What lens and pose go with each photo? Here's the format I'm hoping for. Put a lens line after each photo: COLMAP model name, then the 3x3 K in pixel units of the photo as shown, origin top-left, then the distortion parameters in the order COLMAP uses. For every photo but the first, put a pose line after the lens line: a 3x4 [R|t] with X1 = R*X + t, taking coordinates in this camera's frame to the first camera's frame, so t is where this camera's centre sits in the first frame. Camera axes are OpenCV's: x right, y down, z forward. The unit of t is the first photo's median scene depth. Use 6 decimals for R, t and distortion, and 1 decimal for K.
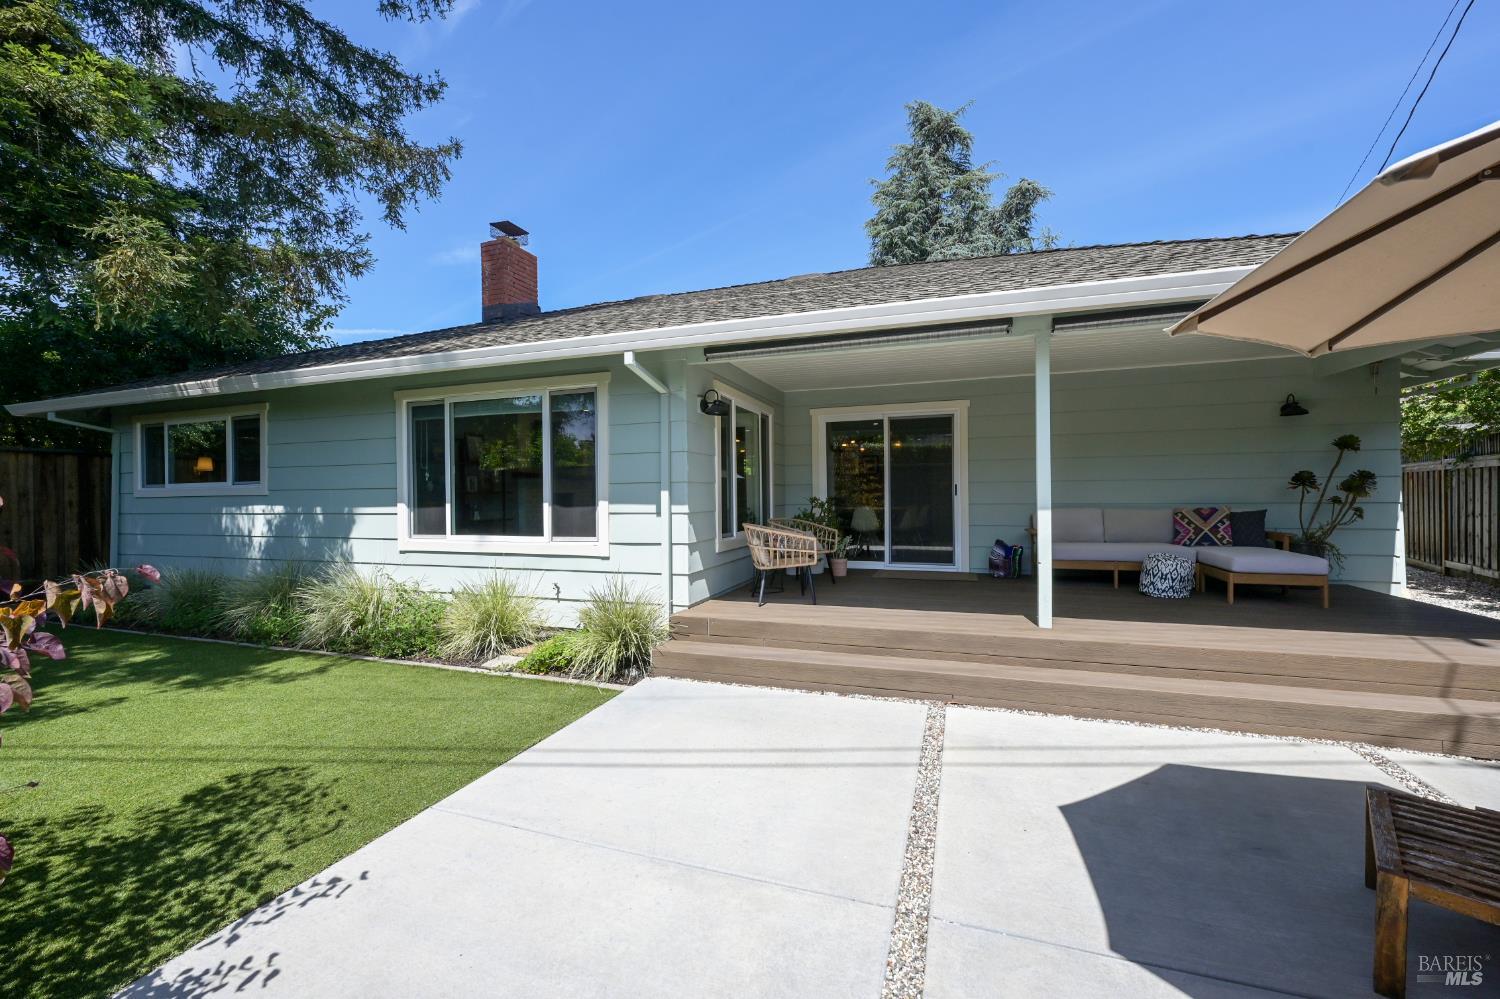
lens RADIAL K [[595.5, 0, 748.5], [0, 595.5, 493.6], [0, 0, 1]] dist [-0.000344, 0.000134]
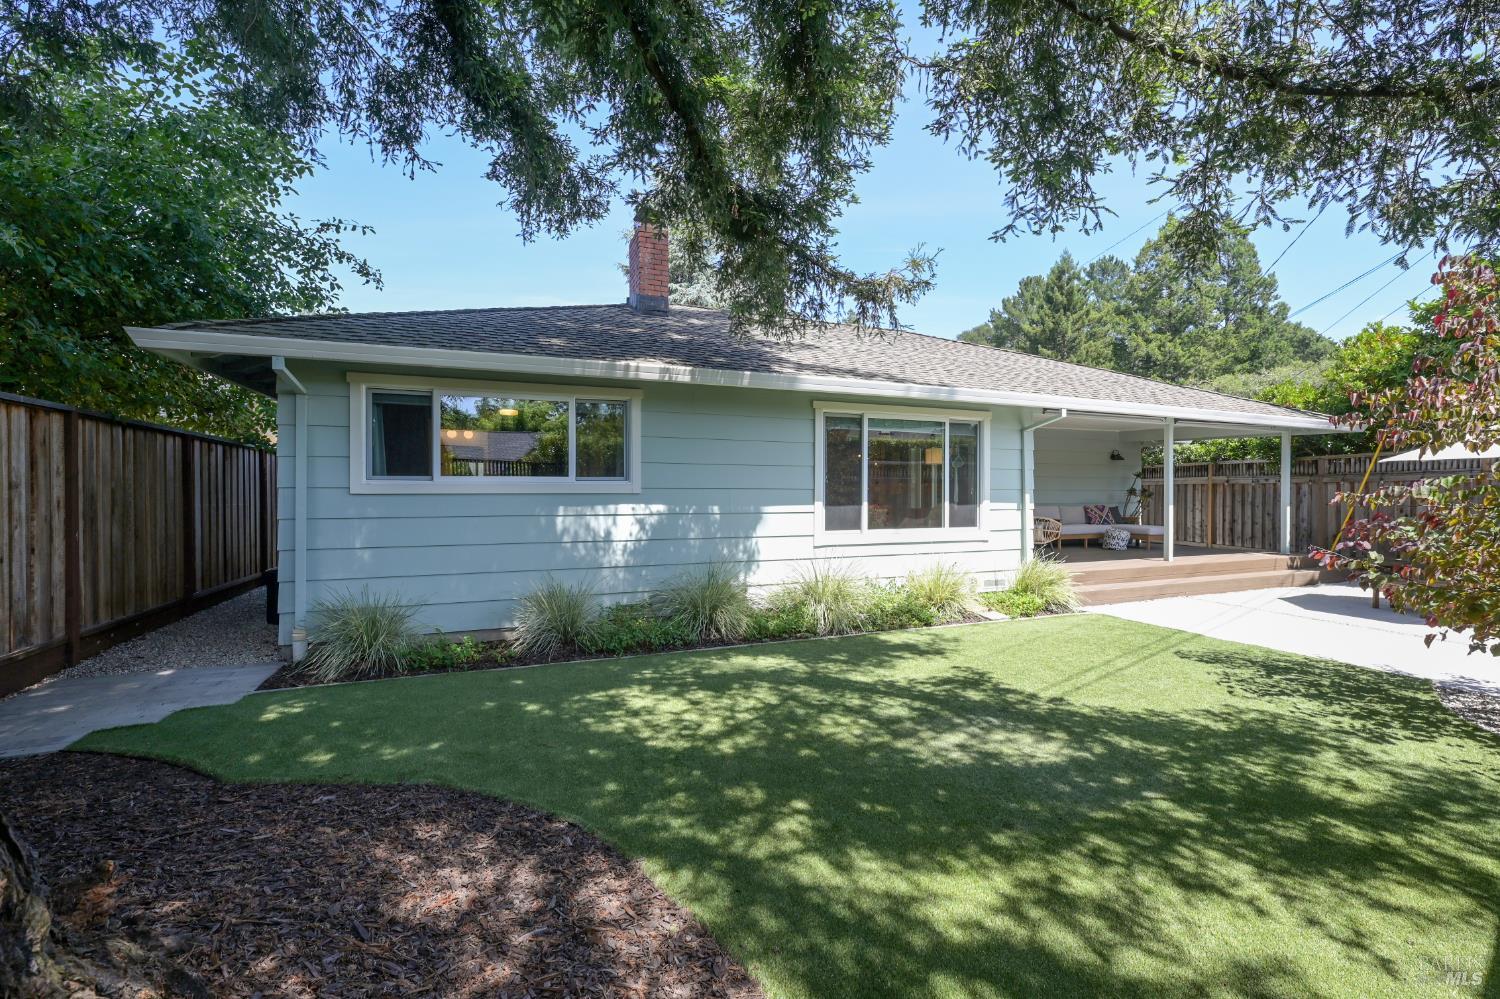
lens RADIAL K [[595.5, 0, 748.5], [0, 595.5, 493.6], [0, 0, 1]] dist [-0.000344, 0.000134]
pose [[0.778577, 0.012350, 0.627427, -1.378117], [-0.007450, 0.999918, -0.010438, 0.012633], [-0.627504, 0.003453, 0.778605, 0.220574]]
